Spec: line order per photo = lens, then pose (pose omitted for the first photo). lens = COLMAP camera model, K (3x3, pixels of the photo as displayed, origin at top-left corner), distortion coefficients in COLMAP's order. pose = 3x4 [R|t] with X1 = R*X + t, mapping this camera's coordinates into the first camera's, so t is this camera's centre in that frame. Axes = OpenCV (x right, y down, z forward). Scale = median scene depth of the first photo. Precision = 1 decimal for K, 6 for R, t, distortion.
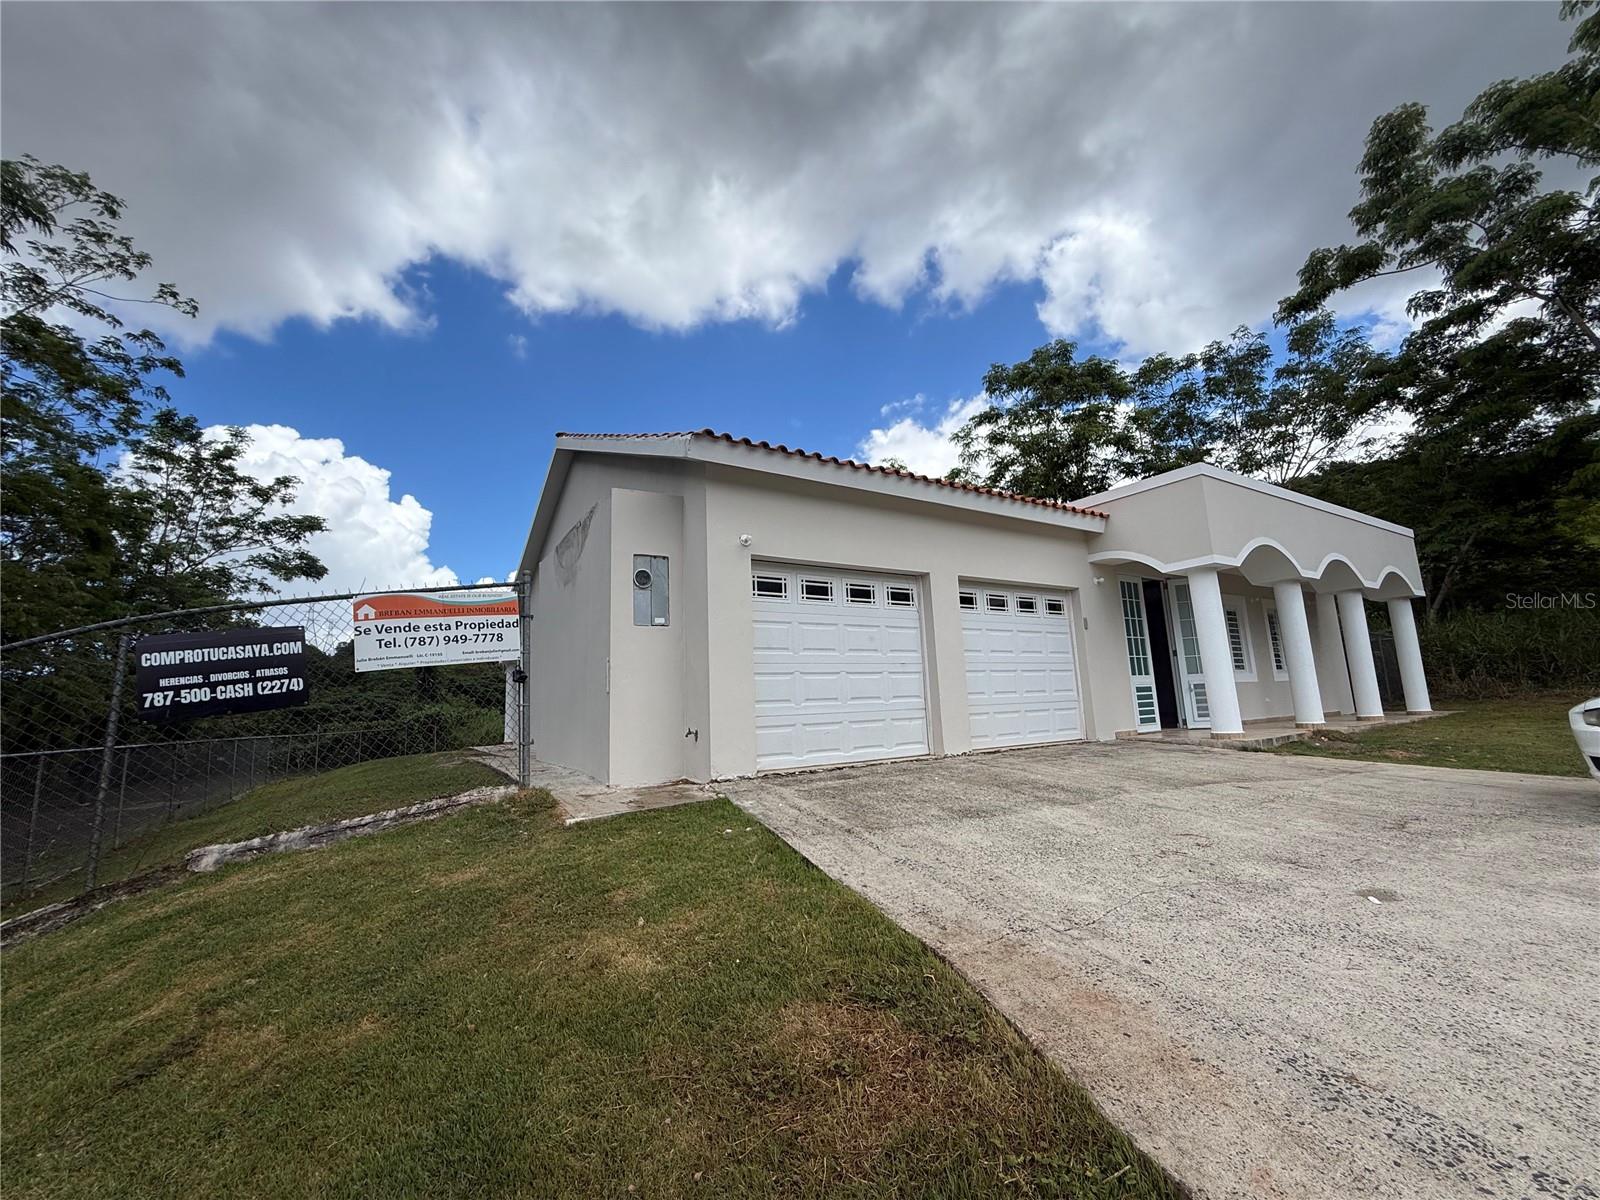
lens RADIAL K [[644.7, 0, 800.0], [0, 644.7, 600.0], [0, 0, 1]] dist [0.000347, 0.000230]
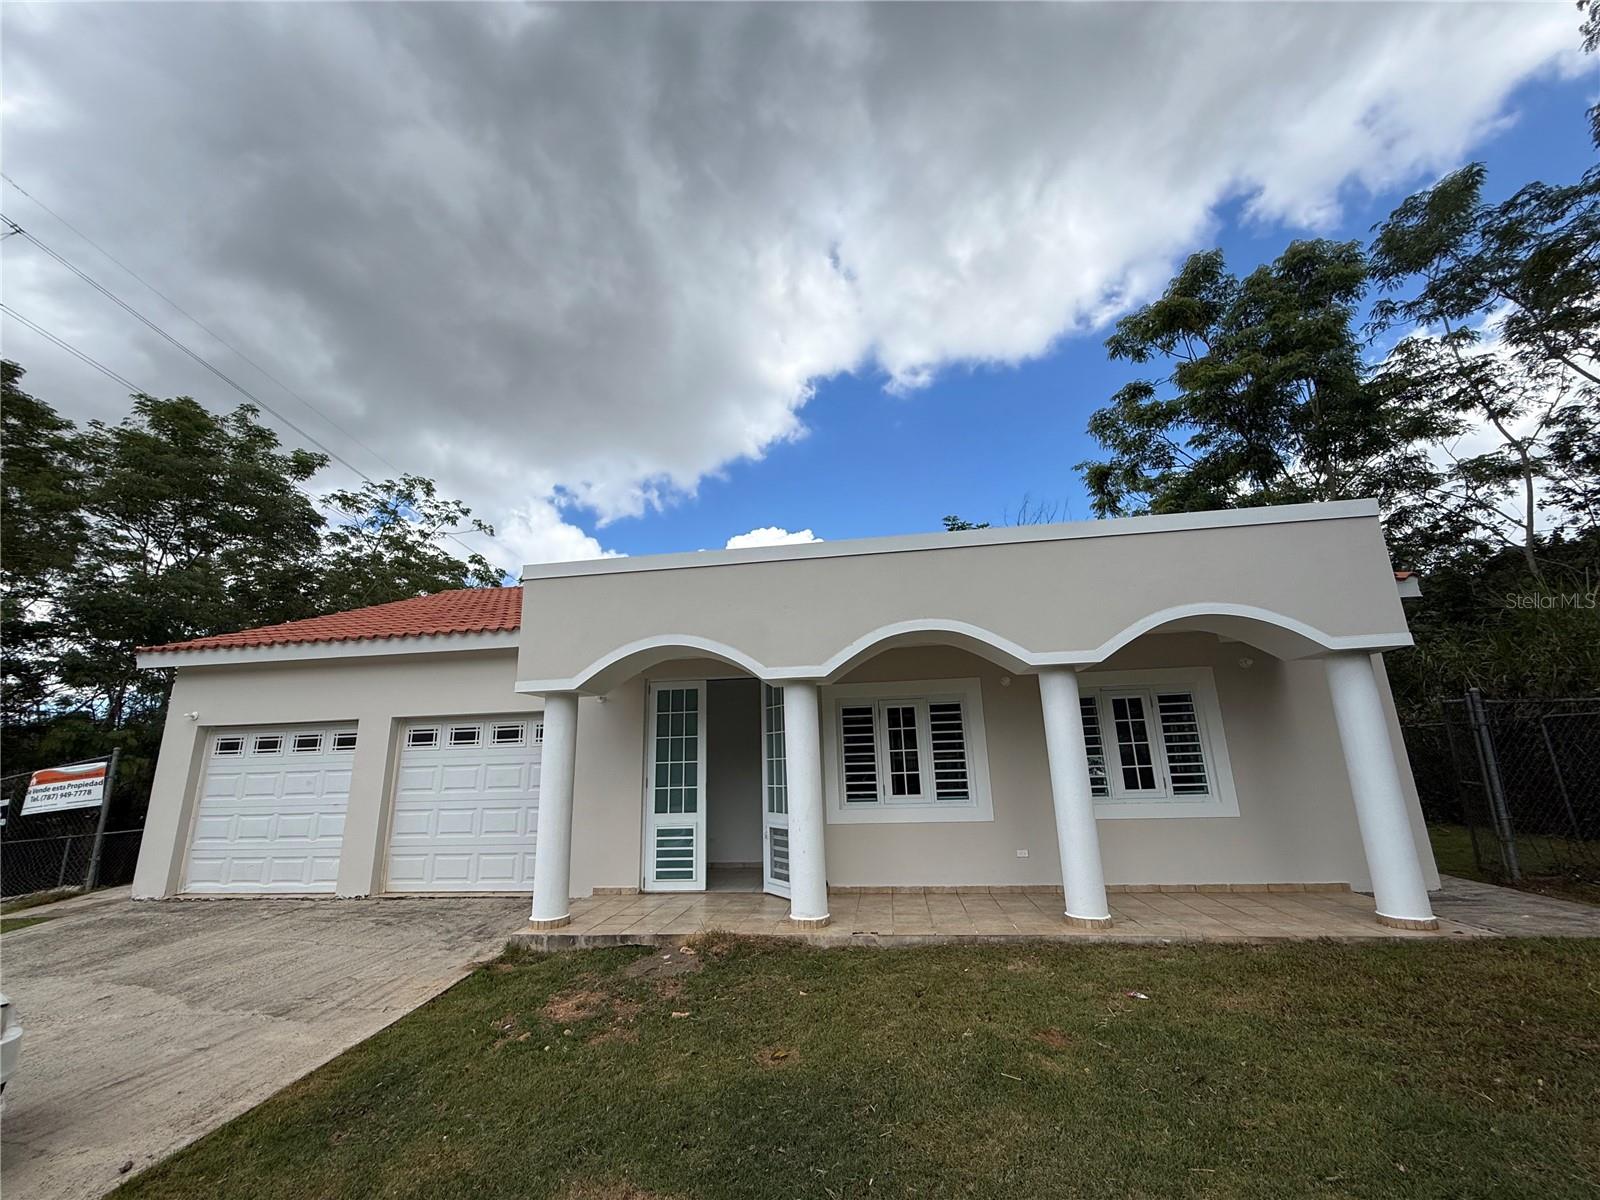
lens RADIAL K [[644.7, 0, 800.0], [0, 644.7, 600.0], [0, 0, 1]] dist [0.000347, 0.000230]
pose [[0.765715, -0.138549, -0.628081, 0.640815], [0.105146, 0.990351, -0.090275, -0.028053], [0.634528, 0.003085, 0.772894, 0.273396]]
